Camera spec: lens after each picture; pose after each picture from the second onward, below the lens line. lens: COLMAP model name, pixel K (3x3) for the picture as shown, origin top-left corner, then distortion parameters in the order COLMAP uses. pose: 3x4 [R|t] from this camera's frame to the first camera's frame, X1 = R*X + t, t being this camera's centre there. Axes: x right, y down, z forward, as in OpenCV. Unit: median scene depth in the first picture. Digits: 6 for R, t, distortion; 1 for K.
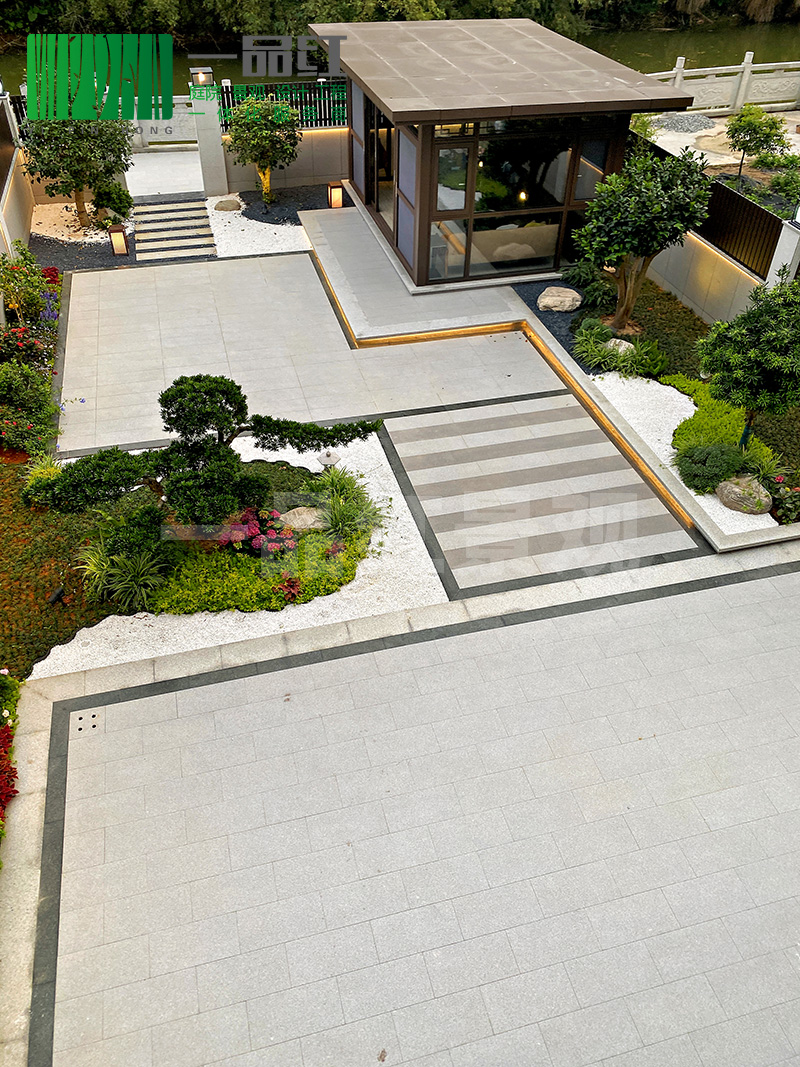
lens RADIAL K [[830.9, 0, 385.1], [0, 830.9, 533.8], [0, 0, 1]] dist [-0.001190, -0.005471]
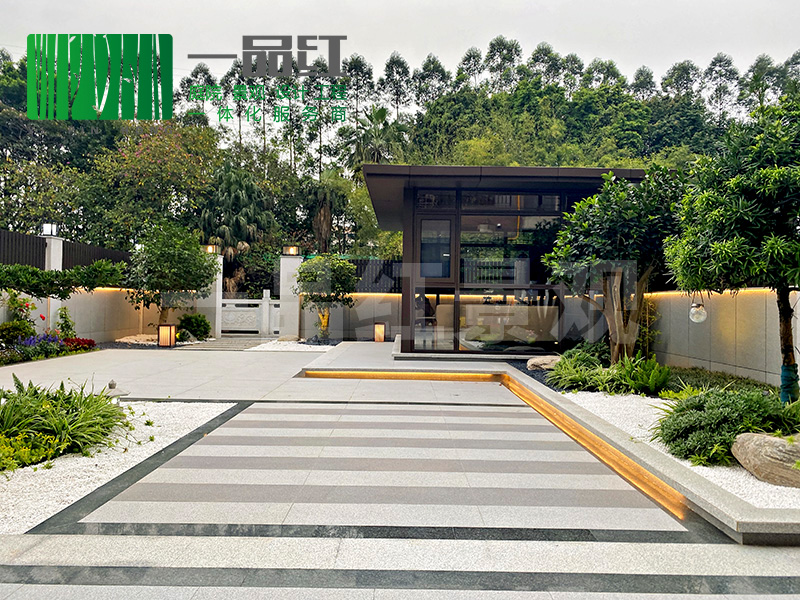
lens RADIAL K [[612.2, 0, 400.0], [0, 612.2, 300.0], [0, 0, 1]] dist [-0.006424, -0.007947]
pose [[0.967583, 0.002759, -0.252539, 0.345696], [-0.168853, 0.750660, -0.638748, 0.160459], [0.187808, 0.660683, 0.726791, 0.747134]]
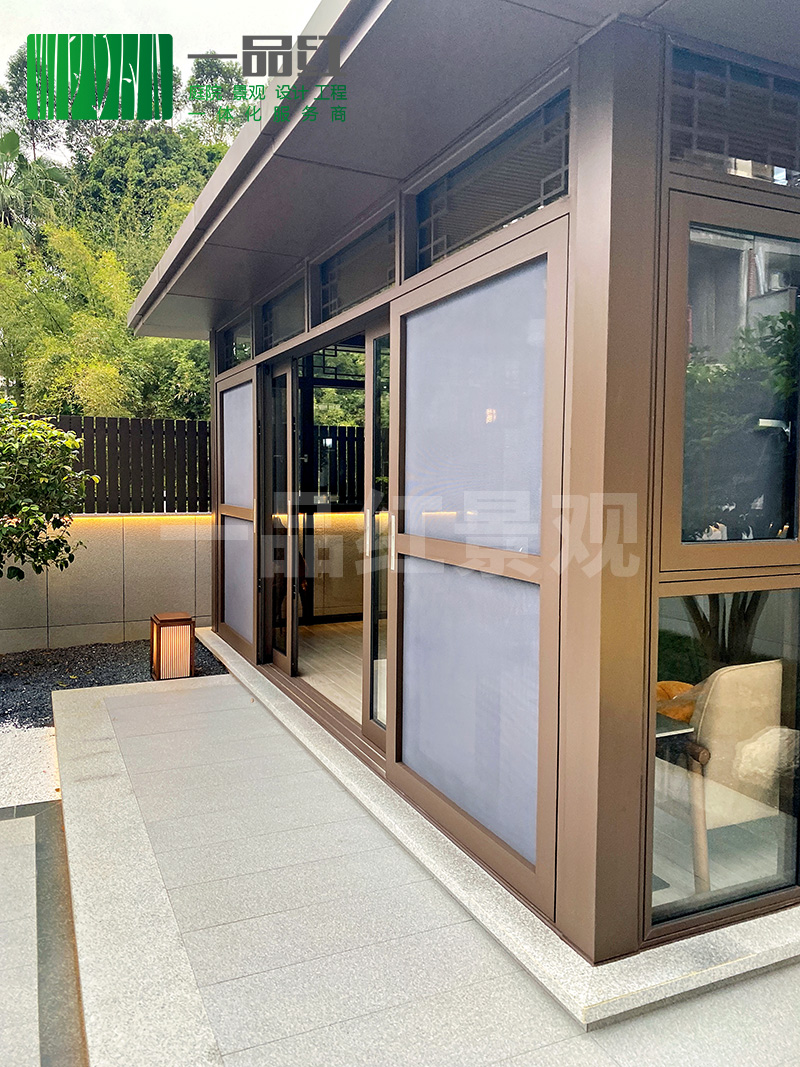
lens RADIAL K [[816.6, 0, 400.0], [0, 816.6, 533.5], [0, 0, 1]] dist [-0.006424, -0.007947]
pose [[0.984156, -0.009398, 0.177055, -0.048767], [0.113585, 0.800198, -0.588882, -0.448564], [-0.136145, 0.599662, 0.788587, 1.337736]]
